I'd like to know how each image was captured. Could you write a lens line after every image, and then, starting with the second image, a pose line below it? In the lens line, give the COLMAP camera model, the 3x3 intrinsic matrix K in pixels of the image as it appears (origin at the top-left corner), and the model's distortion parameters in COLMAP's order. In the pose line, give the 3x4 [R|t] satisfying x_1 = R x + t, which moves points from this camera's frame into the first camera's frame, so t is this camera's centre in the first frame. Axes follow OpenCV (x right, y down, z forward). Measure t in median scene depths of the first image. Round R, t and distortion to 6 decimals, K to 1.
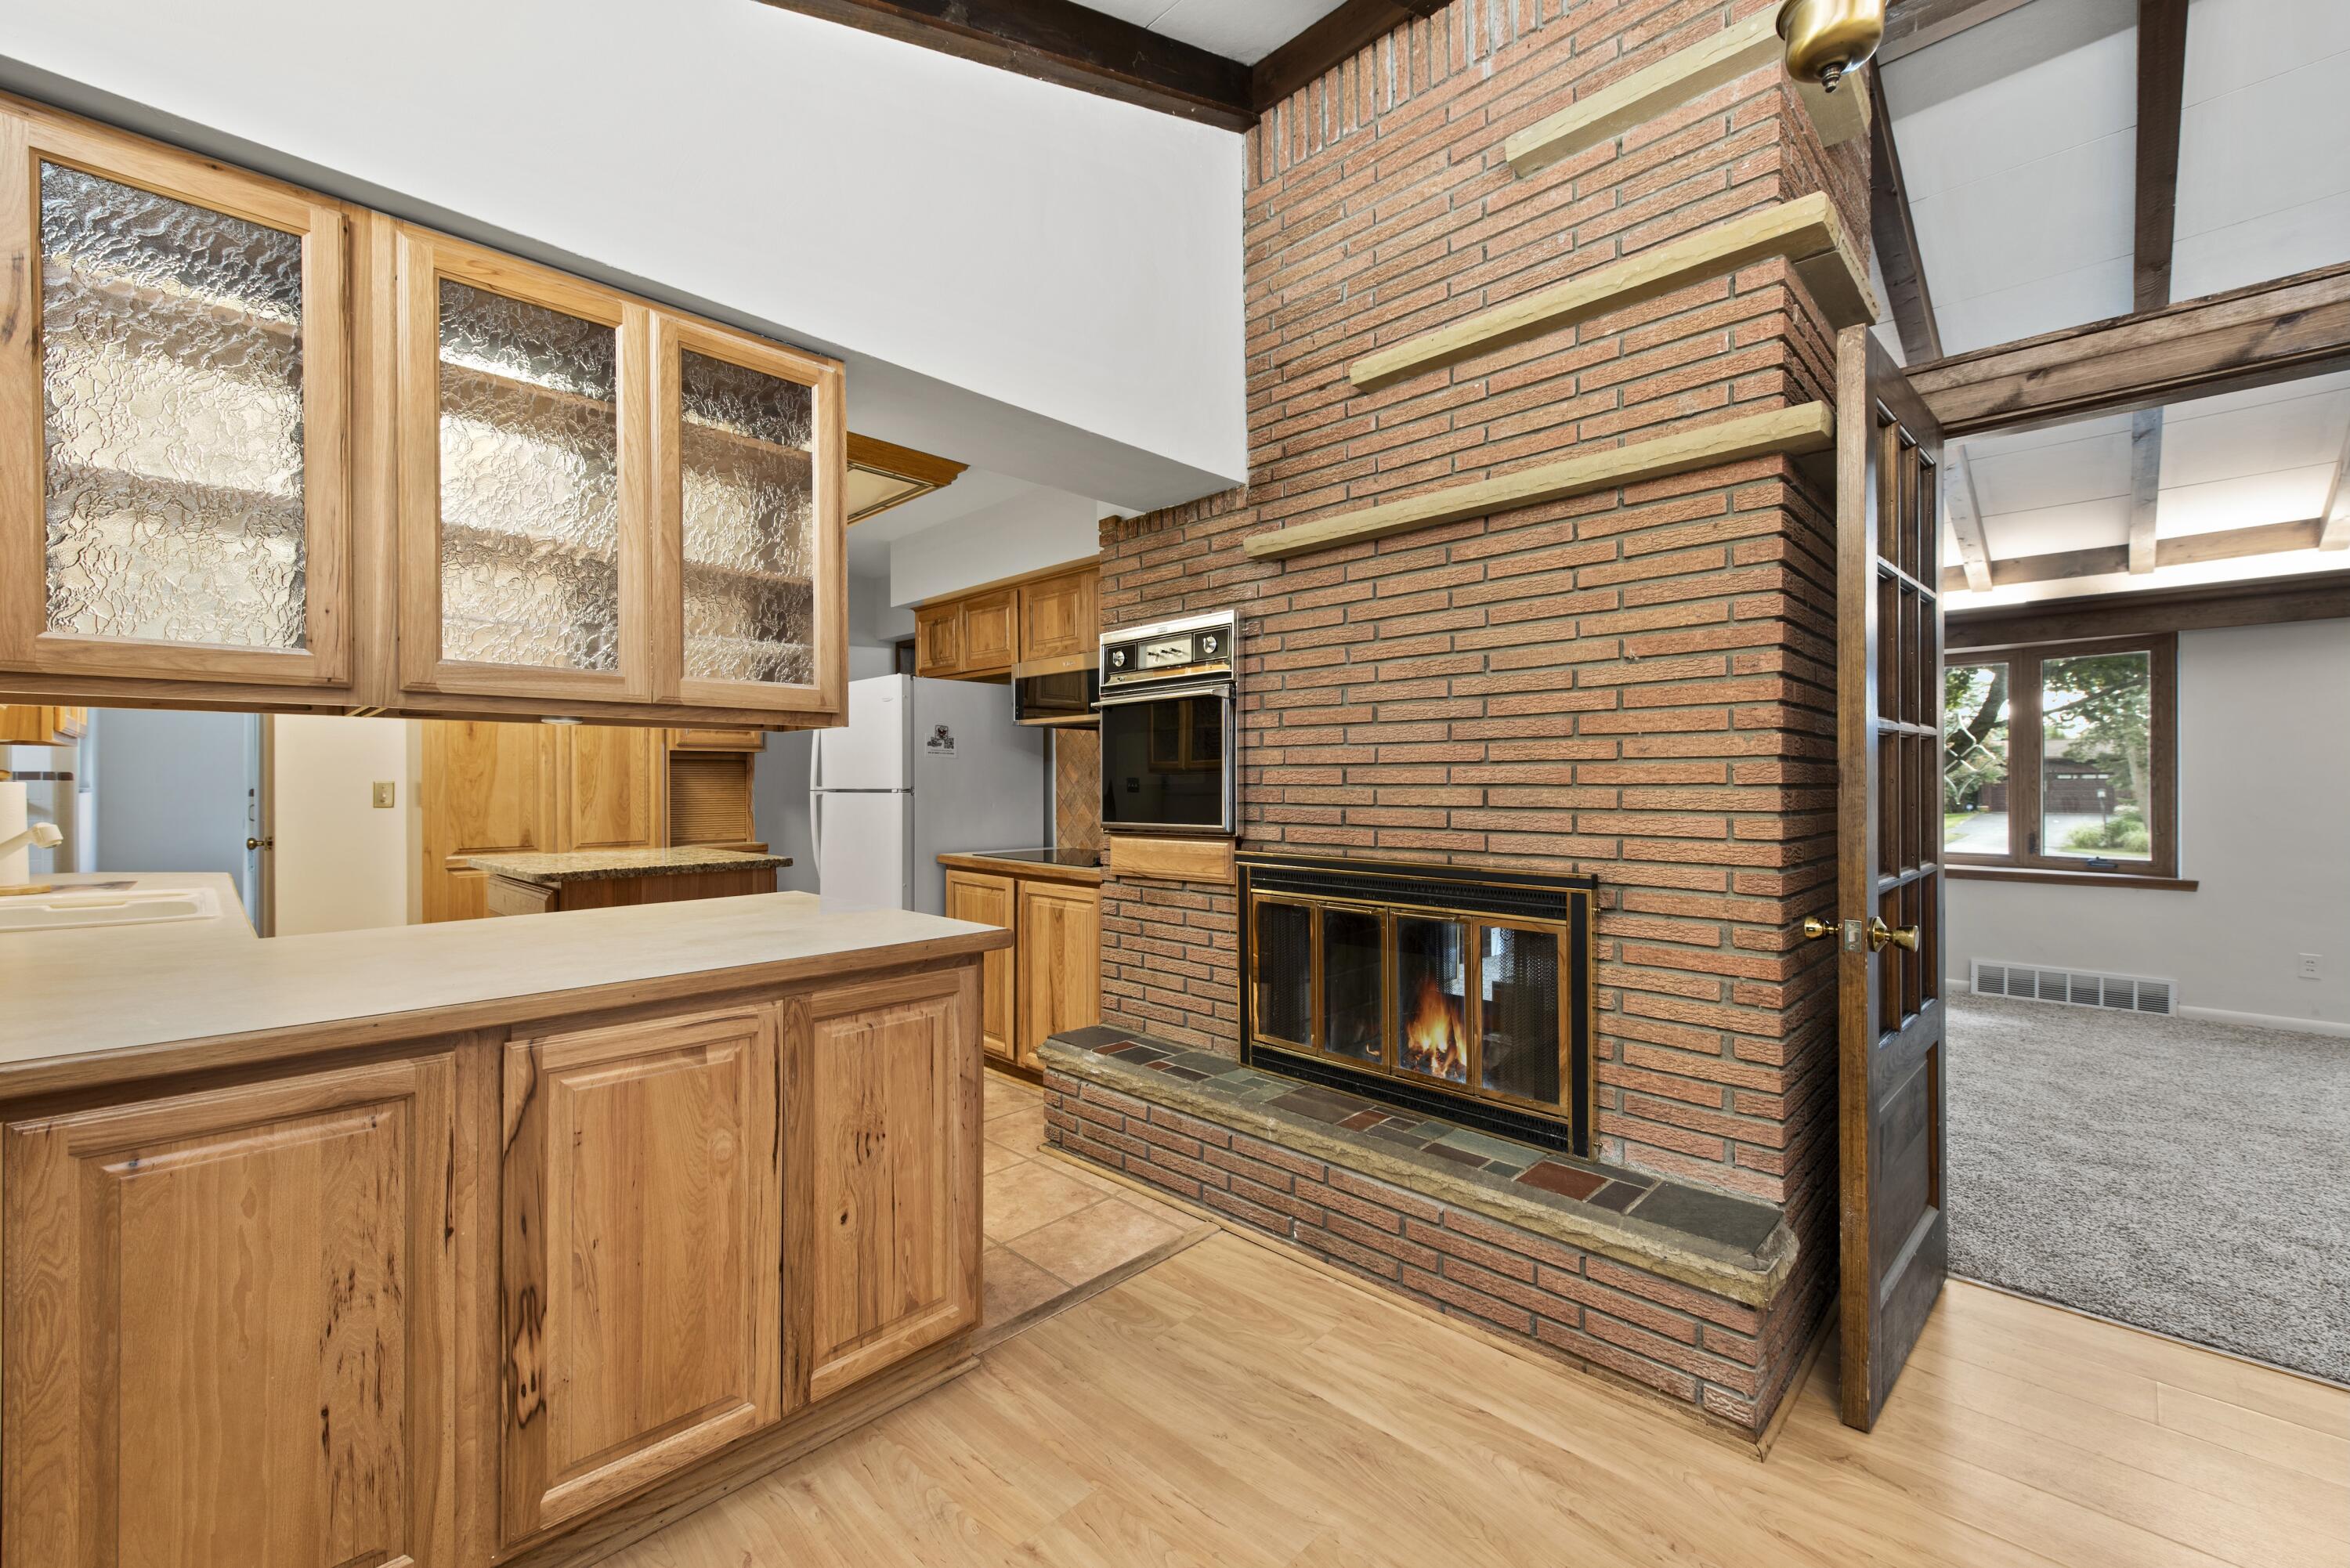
lens RADIAL K [[959.5, 0, 1175.0], [0, 959.5, 784.0], [0, 0, 1]] dist [0.000076, -0.000058]
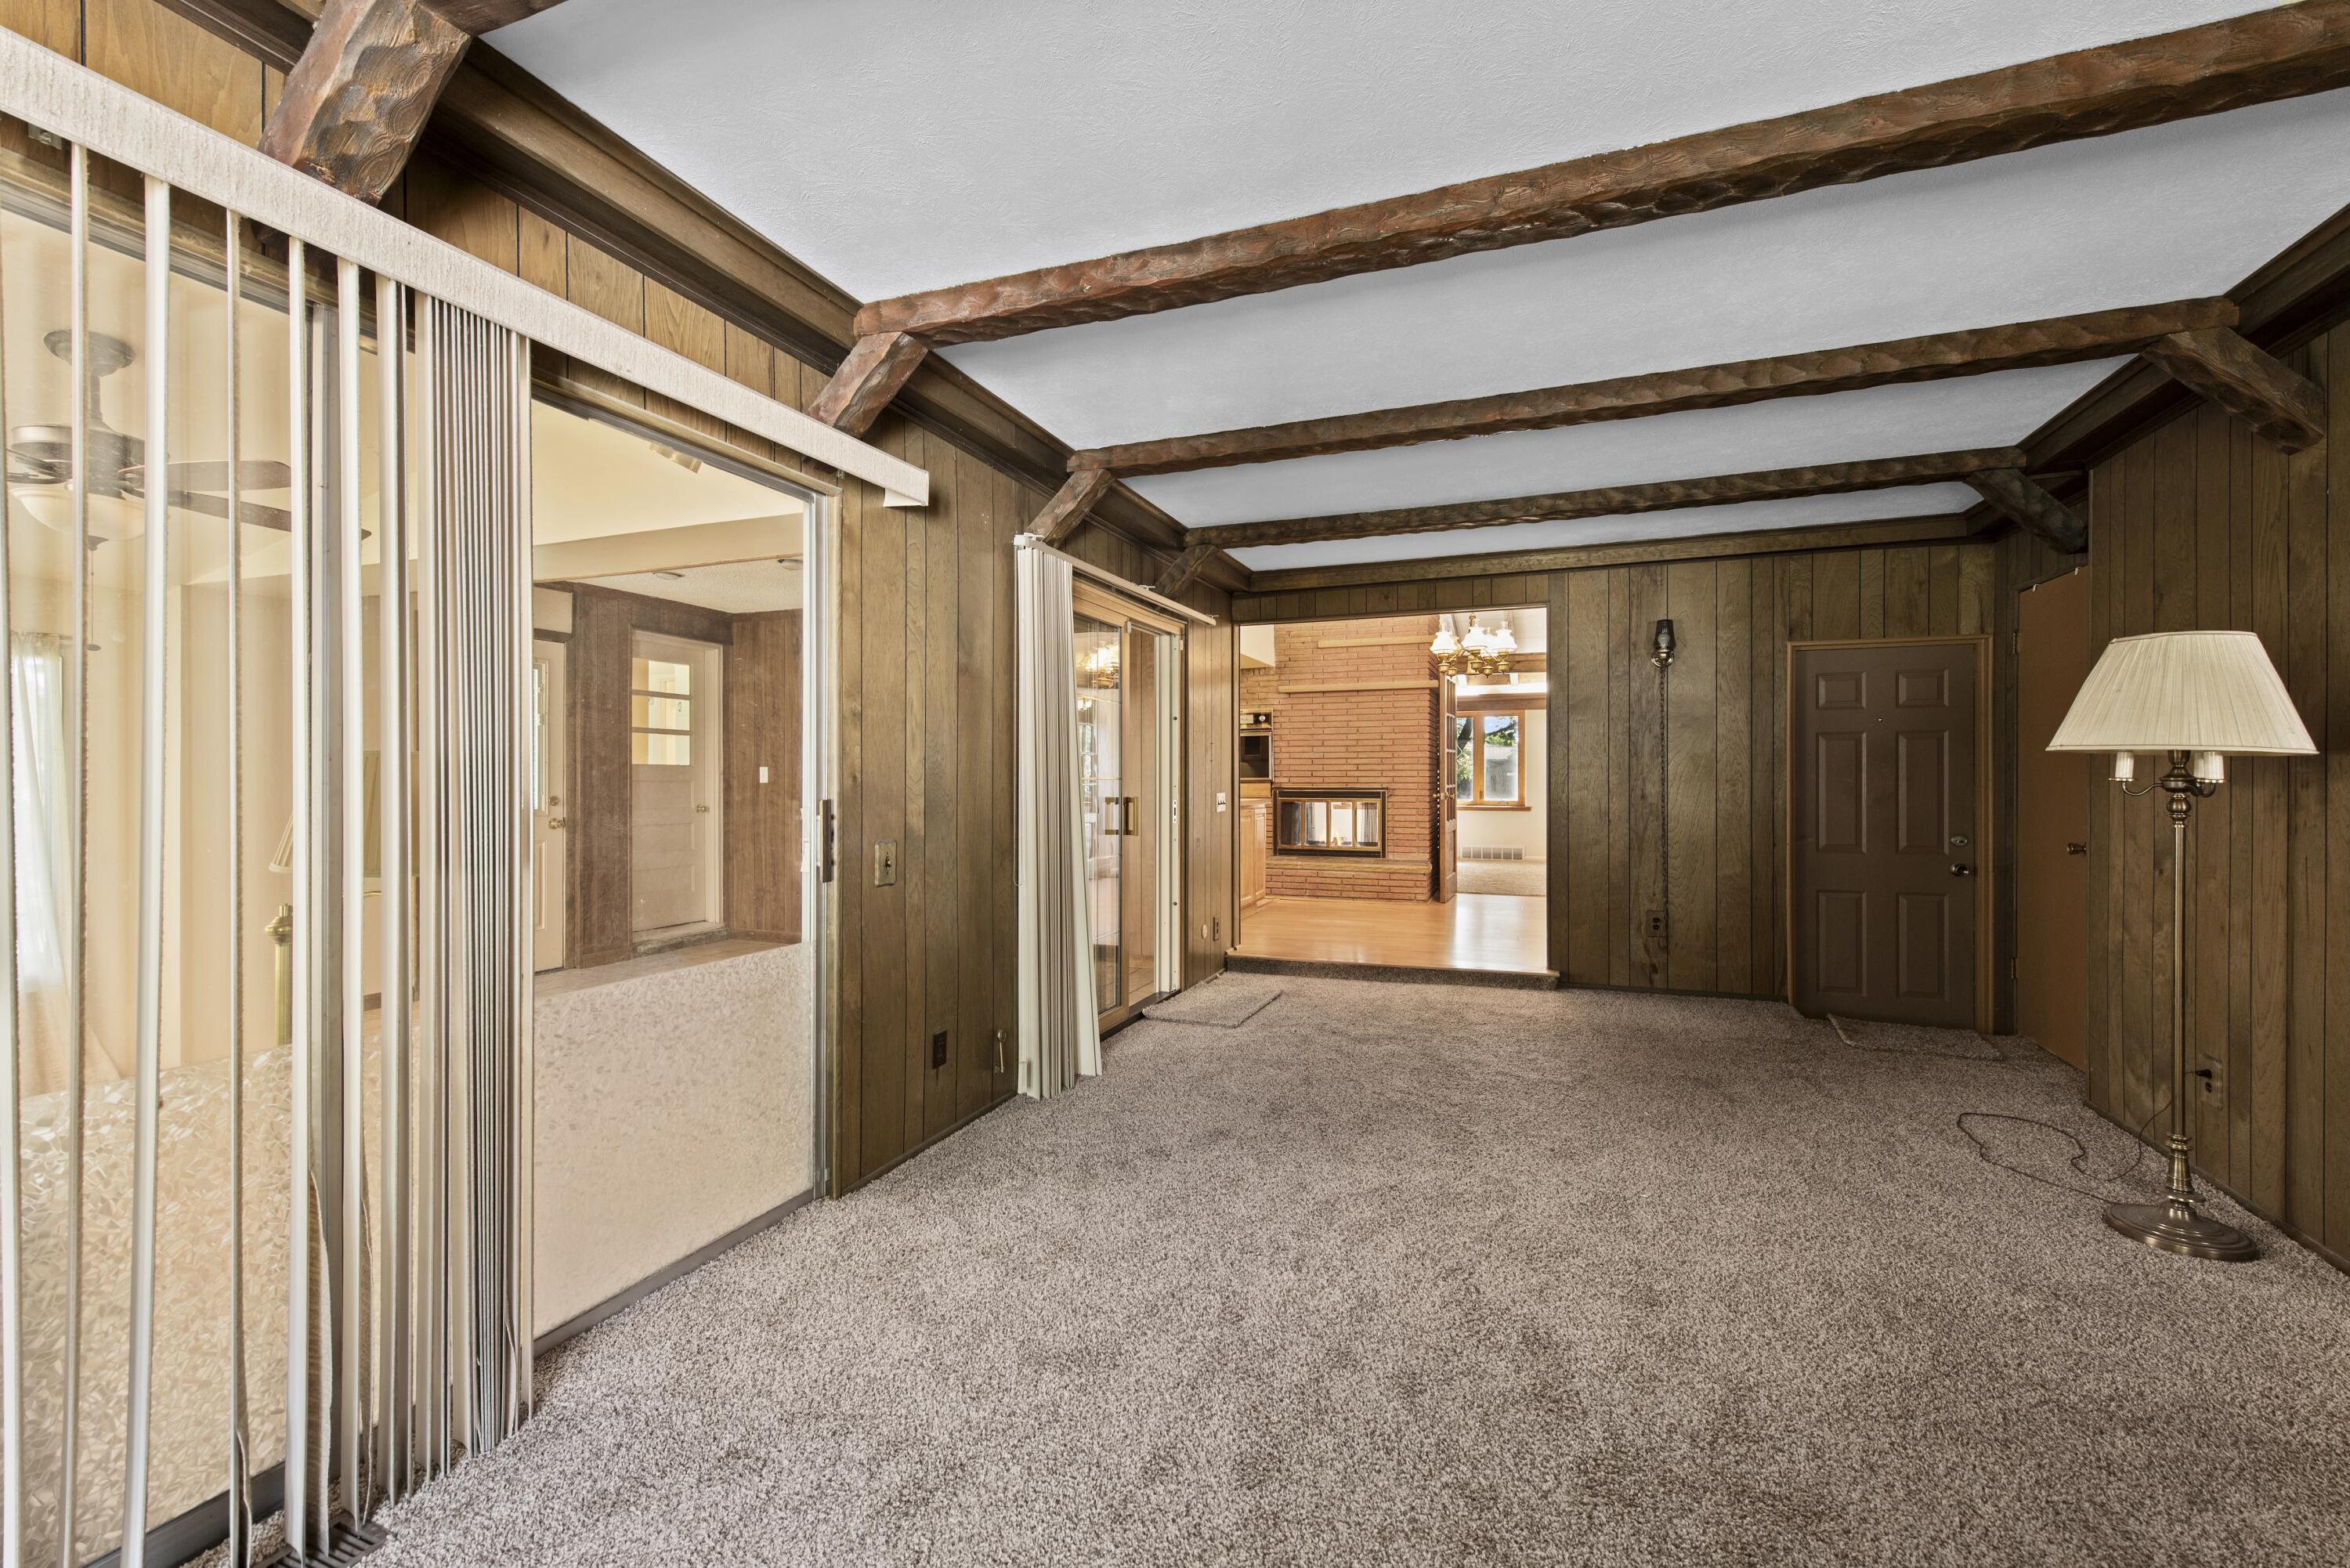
lens RADIAL K [[974.0, 0, 1175.0], [0, 974.0, 784.0], [0, 0, 1]] dist [-0.039040, -0.000133]
pose [[0.917114, -0.000188, 0.398625, -1.491366], [-0.000934, 0.999996, 0.002621, 0.055875], [-0.398624, -0.002776, 0.917110, -1.768208]]
